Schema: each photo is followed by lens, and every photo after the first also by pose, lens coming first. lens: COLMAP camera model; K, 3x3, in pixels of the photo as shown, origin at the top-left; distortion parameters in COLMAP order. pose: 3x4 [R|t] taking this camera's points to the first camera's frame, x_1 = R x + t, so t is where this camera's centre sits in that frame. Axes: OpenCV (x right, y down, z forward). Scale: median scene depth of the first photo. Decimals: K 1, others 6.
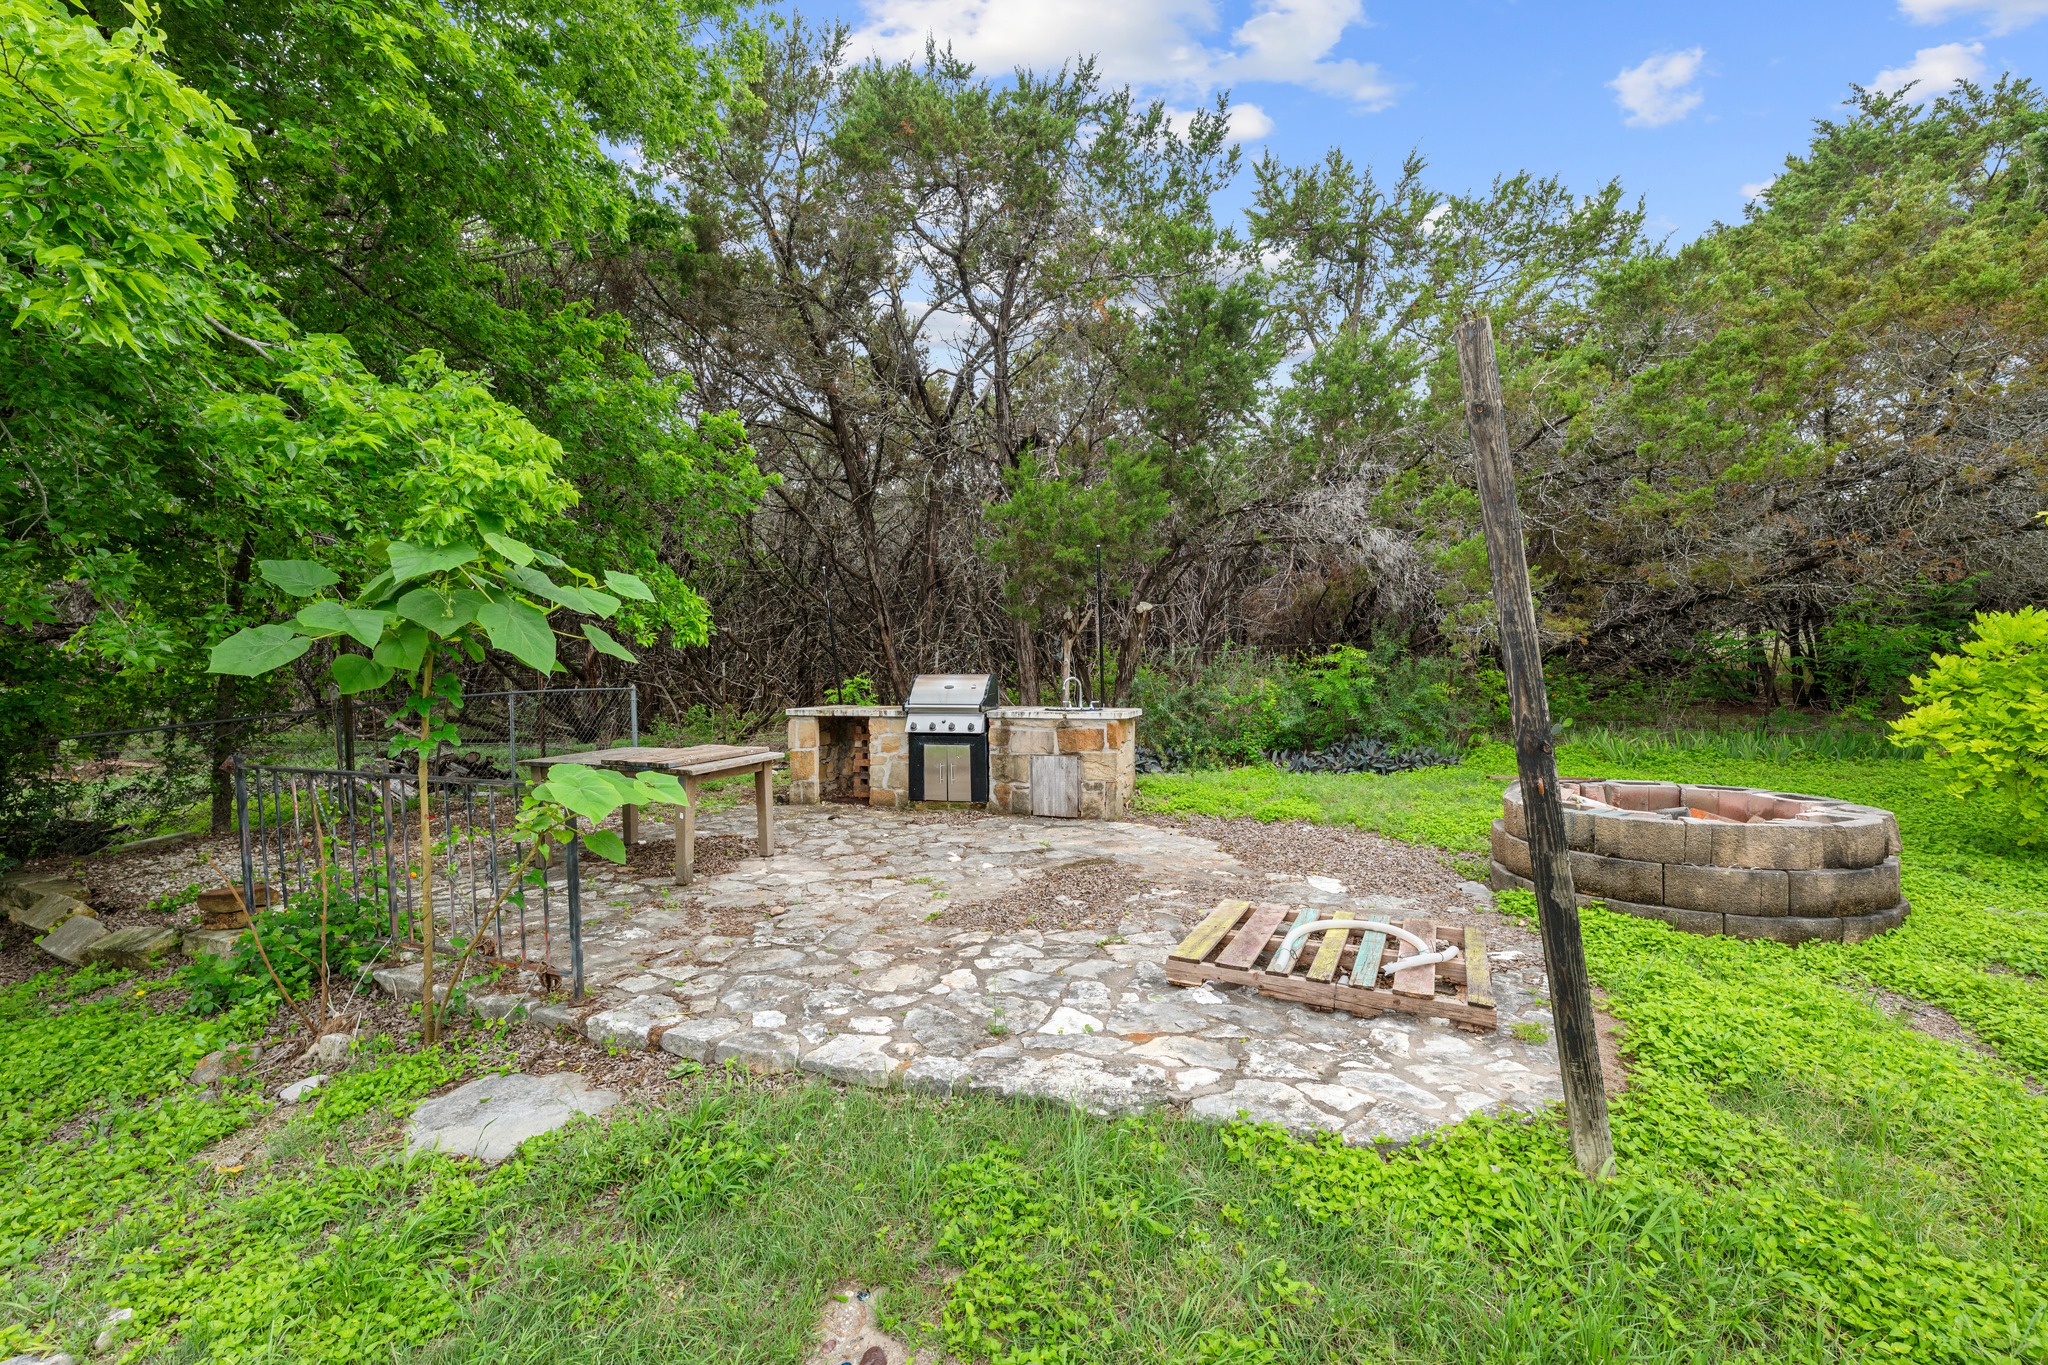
lens RADIAL K [[809.3, 0, 1029.2], [0, 809.3, 668.6], [0, 0, 1]] dist [0.001675, -0.000075]
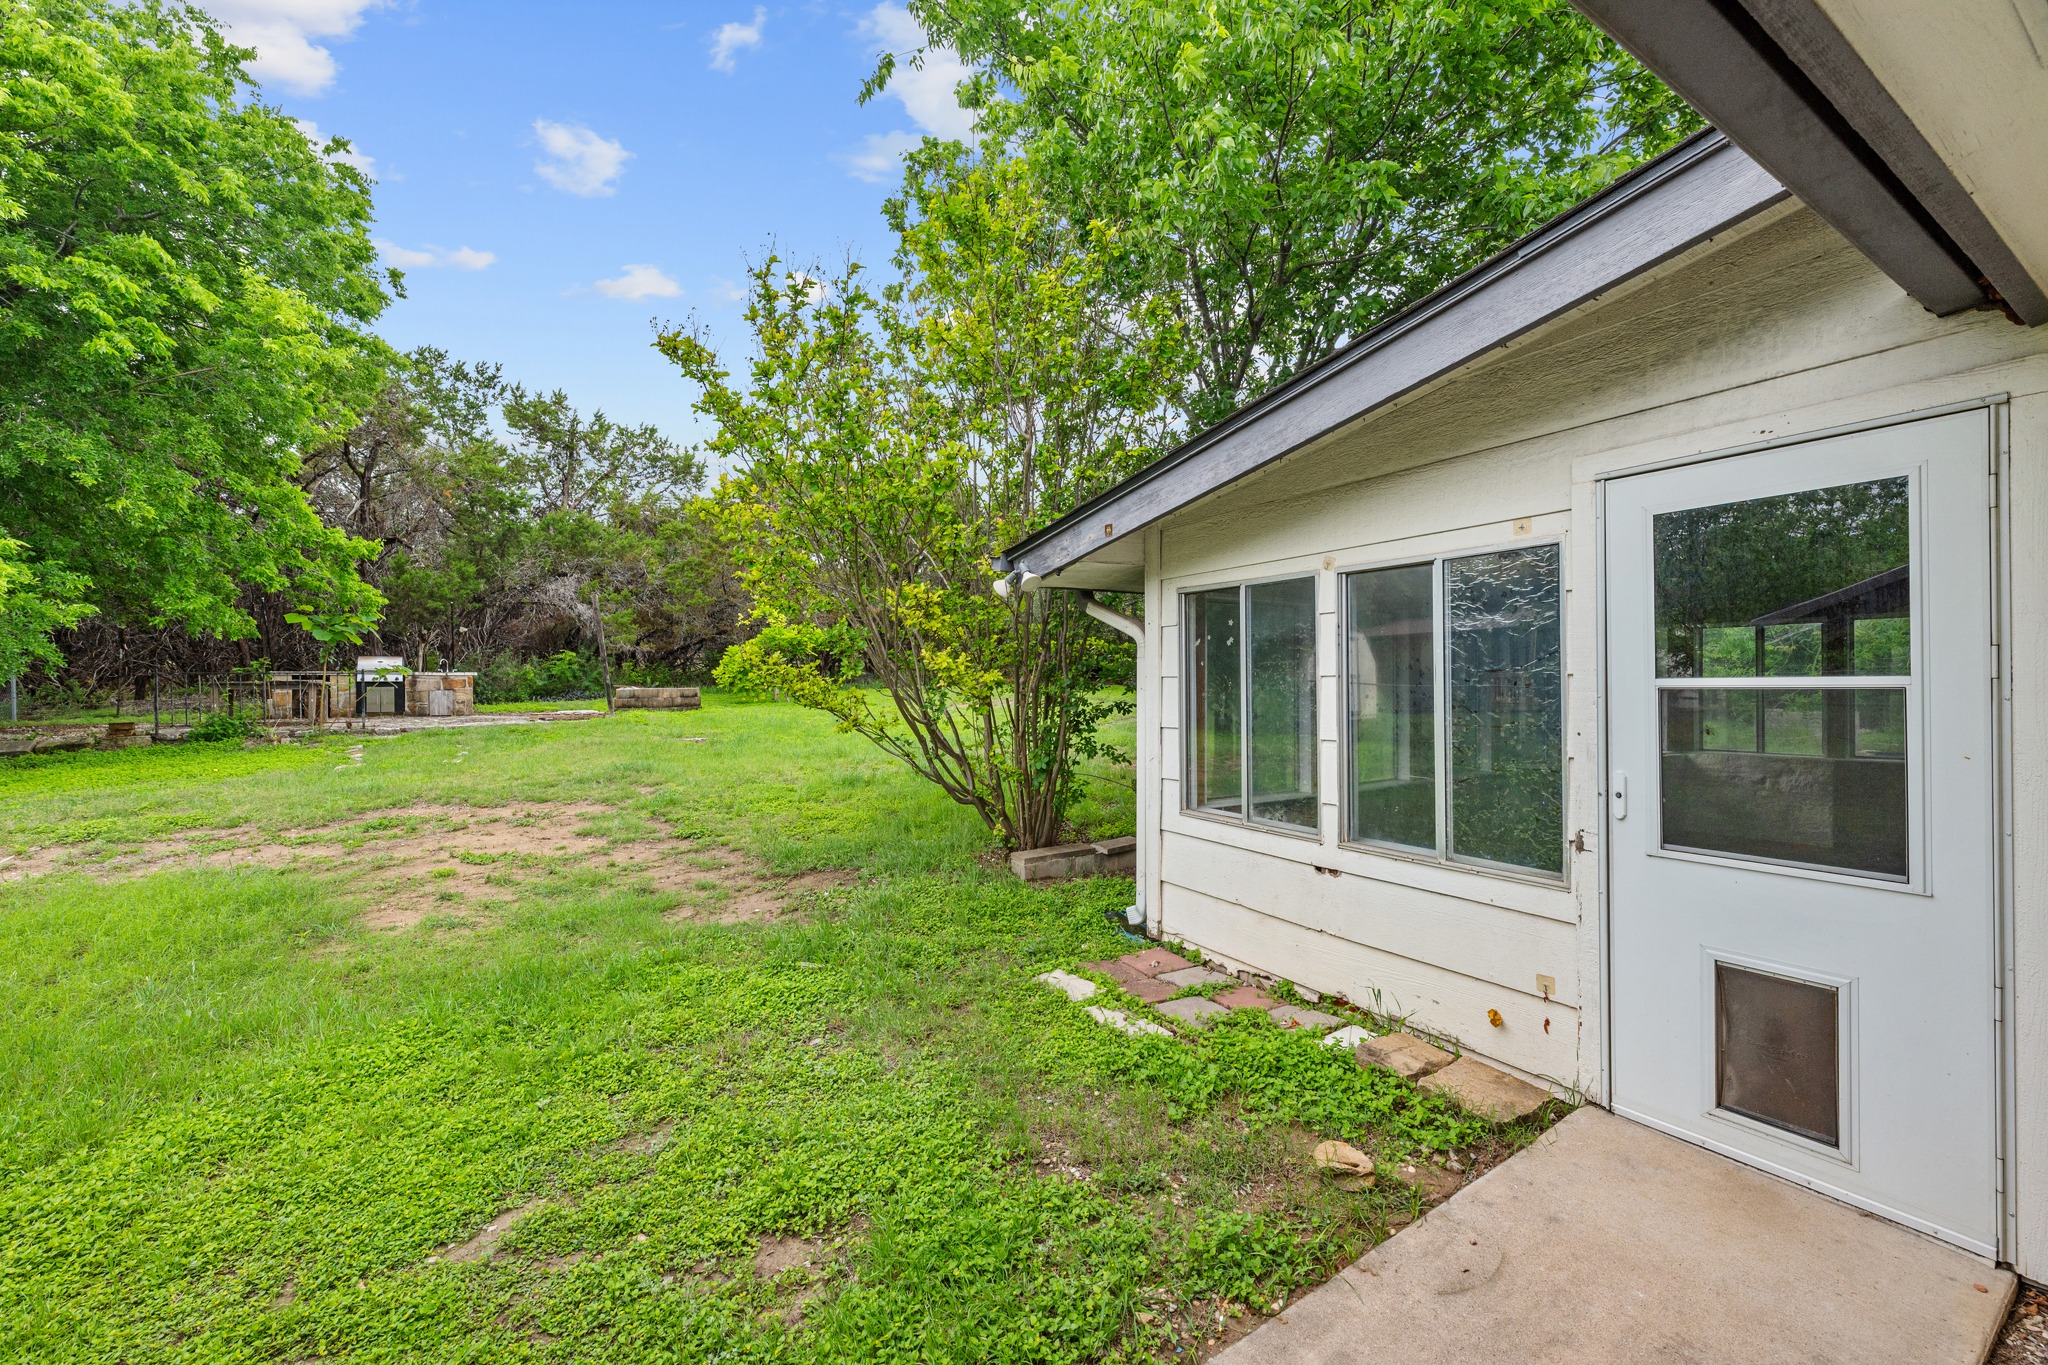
lens RADIAL K [[809.3, 0, 1035.0], [0, 809.3, 678.3], [0, 0, 1]] dist [0.001675, -0.000075]
pose [[0.604677, 0.008852, 0.796422, -0.799084], [0.008099, 0.999818, -0.017262, 0.123575], [-0.796430, 0.016888, 0.604495, -1.826194]]
